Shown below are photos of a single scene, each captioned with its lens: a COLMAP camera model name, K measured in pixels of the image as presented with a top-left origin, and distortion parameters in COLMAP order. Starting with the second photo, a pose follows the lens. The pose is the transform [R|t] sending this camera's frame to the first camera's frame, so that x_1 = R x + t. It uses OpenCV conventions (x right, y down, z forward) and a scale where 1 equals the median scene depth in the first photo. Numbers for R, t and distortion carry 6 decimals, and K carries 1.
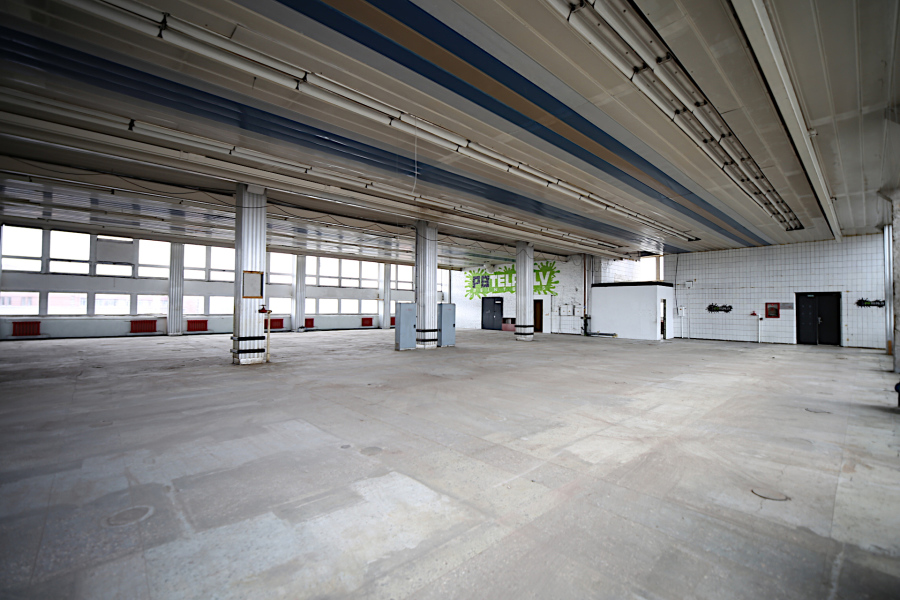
lens RADIAL K [[391.7, 0, 450.1], [0, 391.7, 300.6], [0, 0, 1]] dist [-0.008171, -0.000360]
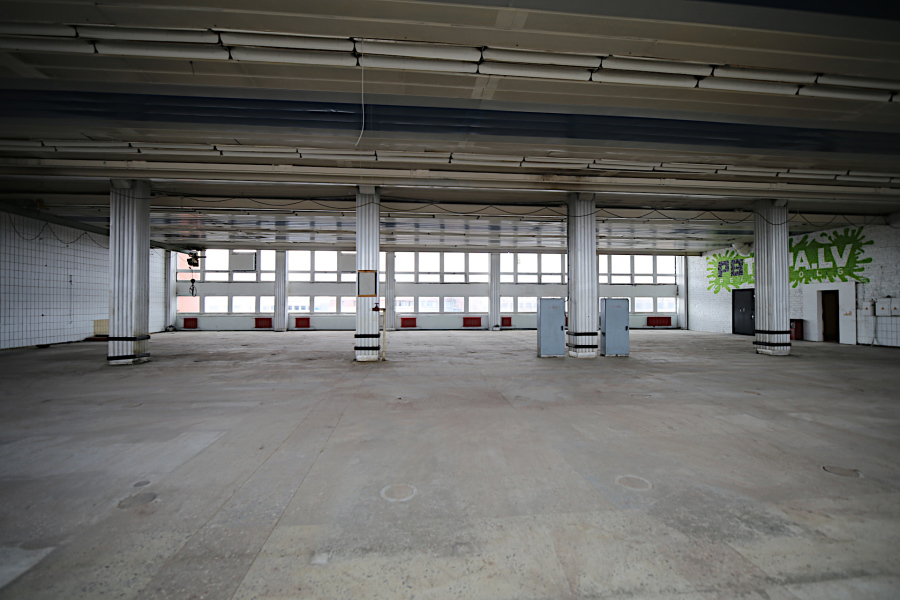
lens RADIAL K [[391.7, 0, 450.1], [0, 391.7, 300.6], [0, 0, 1]] dist [-0.008171, -0.000360]
pose [[0.796696, -0.016594, -0.604153, 0.157547], [0.018619, 0.999822, -0.002910, 0.006083], [0.604094, -0.008931, 0.796863, 0.174968]]
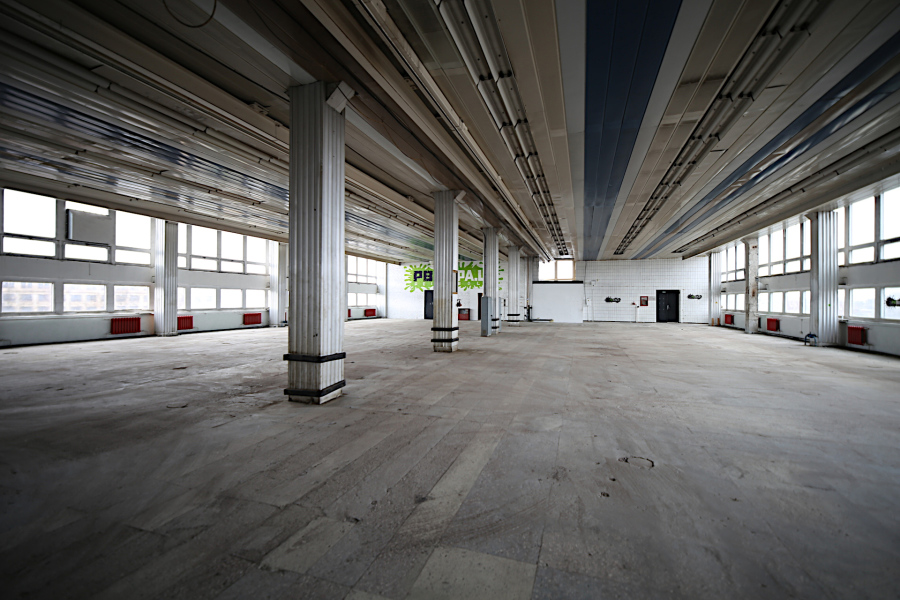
lens RADIAL K [[391.7, 0, 450.1], [0, 391.7, 300.6], [0, 0, 1]] dist [-0.008171, -0.000360]
pose [[0.879327, -0.004502, 0.476198, -0.593670], [-0.006829, 0.999733, 0.022062, -0.006580], [-0.476170, -0.022652, 0.879062, -0.003475]]
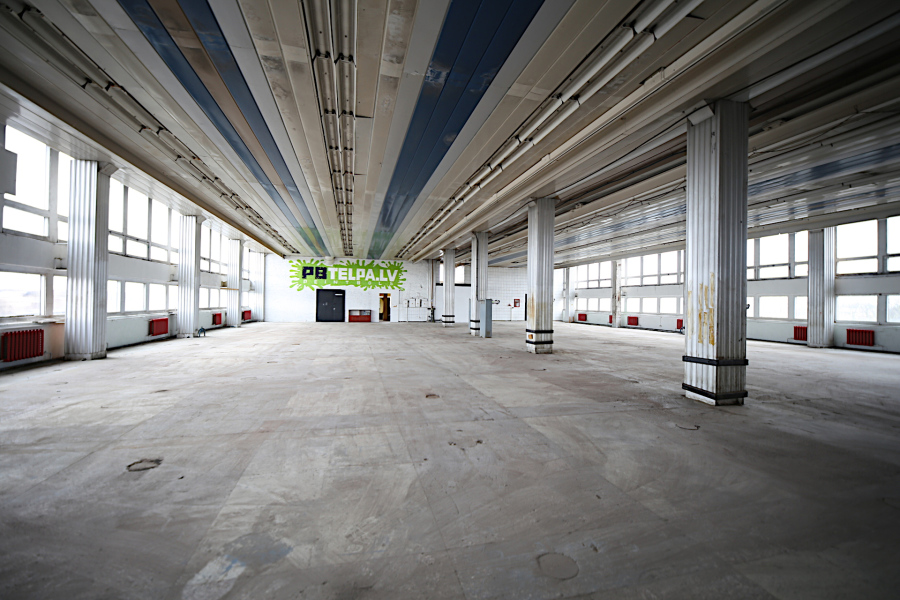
lens RADIAL K [[391.7, 0, 450.1], [0, 391.7, 300.6], [0, 0, 1]] dist [-0.008171, -0.000360]
pose [[0.480636, 0.001618, 0.876919, -0.949649], [-0.026803, 0.999558, 0.012846, -0.002010], [-0.876511, -0.029678, 0.480467, 0.383237]]
